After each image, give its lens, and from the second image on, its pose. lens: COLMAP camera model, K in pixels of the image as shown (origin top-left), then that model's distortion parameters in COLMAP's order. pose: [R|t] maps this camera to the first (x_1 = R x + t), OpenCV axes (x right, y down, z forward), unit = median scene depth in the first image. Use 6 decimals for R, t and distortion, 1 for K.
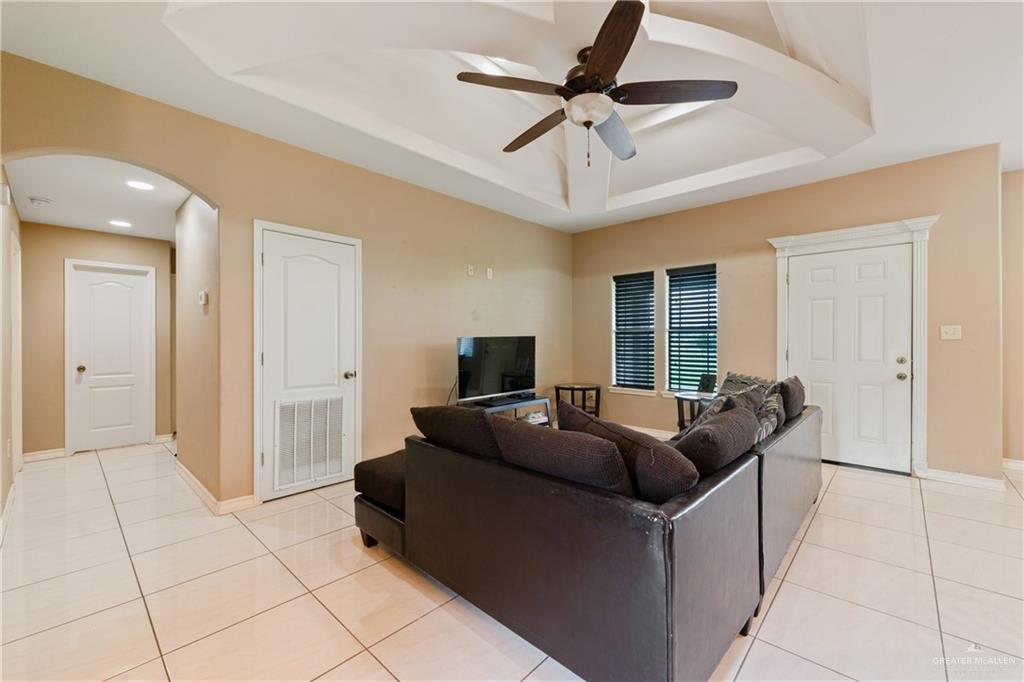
lens RADIAL K [[412.9, 0, 517.4], [0, 412.9, 341.4], [0, 0, 1]] dist [-0.001878, -0.000114]
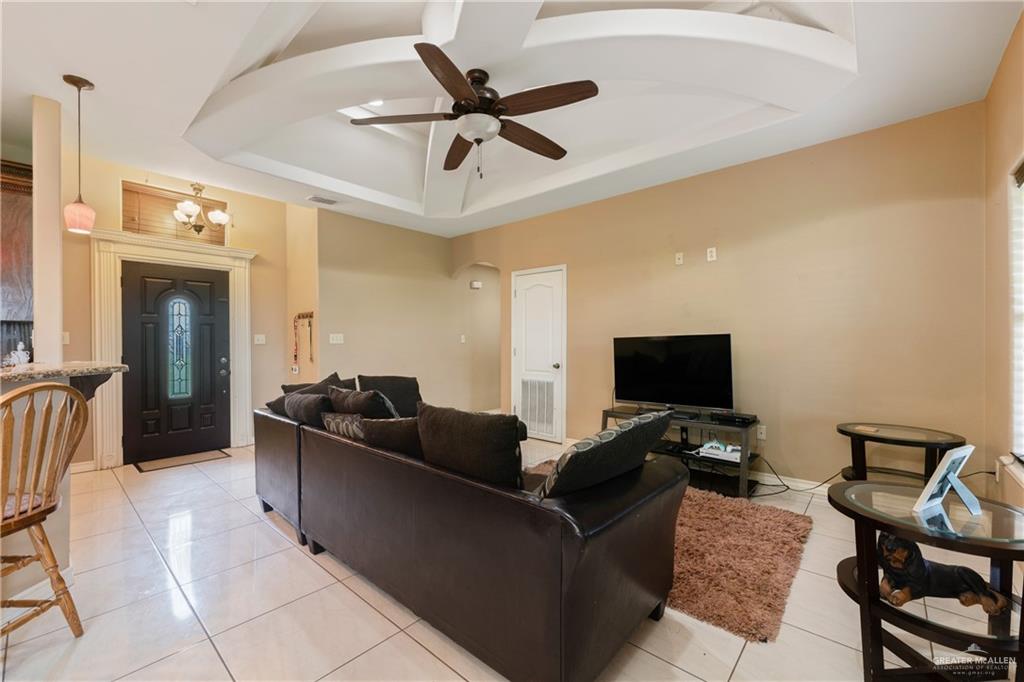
lens RADIAL K [[422.0, 0, 512.2], [0, 422.0, 341.6], [0, 0, 1]] dist [0.014441, 0.000094]
pose [[0.016284, 0.002869, -0.999863, 0.987718], [0.002926, 0.999991, 0.002917, -0.003903], [0.999863, -0.002973, 0.016275, 0.827073]]
